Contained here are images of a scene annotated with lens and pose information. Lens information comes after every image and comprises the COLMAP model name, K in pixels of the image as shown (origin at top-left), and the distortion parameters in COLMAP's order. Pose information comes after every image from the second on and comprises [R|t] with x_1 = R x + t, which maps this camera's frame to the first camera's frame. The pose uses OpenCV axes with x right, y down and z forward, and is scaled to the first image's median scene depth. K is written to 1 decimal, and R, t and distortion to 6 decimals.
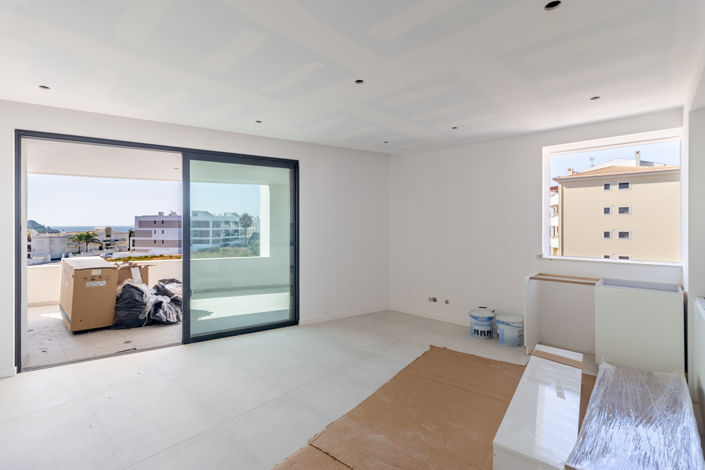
lens RADIAL K [[319.7, 0, 343.7], [0, 319.7, 221.2], [0, 0, 1]] dist [-0.031596, -0.000251]
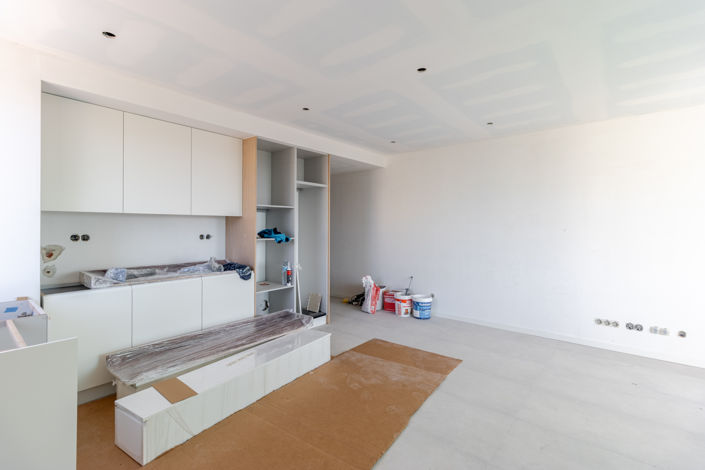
lens RADIAL K [[324.3, 0, 353.5], [0, 324.3, 222.0], [0, 0, 1]] dist [0.001467, 0.000205]
pose [[-0.996529, -0.007072, -0.082949, 0.327806], [-0.005330, 0.999761, -0.021196, 0.050477], [0.083079, -0.020680, -0.996328, 1.905001]]
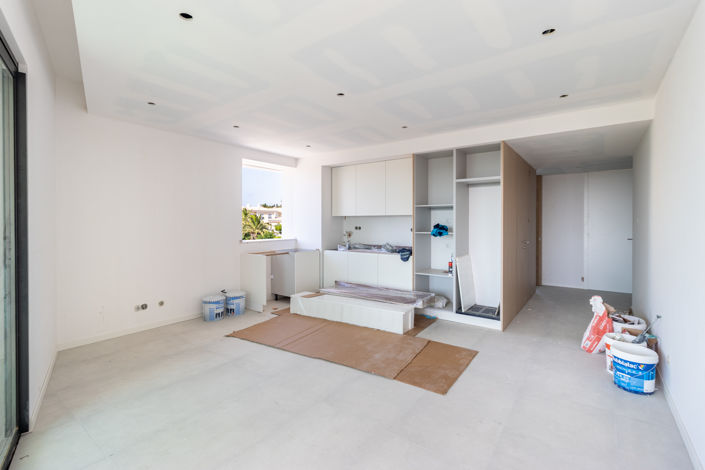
lens RADIAL K [[324.3, 0, 353.5], [0, 324.3, 222.0], [0, 0, 1]] dist [0.001467, 0.000205]
pose [[-0.139854, 0.000392, 0.990172, -1.128649], [-0.010026, 0.999948, -0.001812, 0.047080], [-0.990121, -0.010181, -0.139843, 1.079362]]
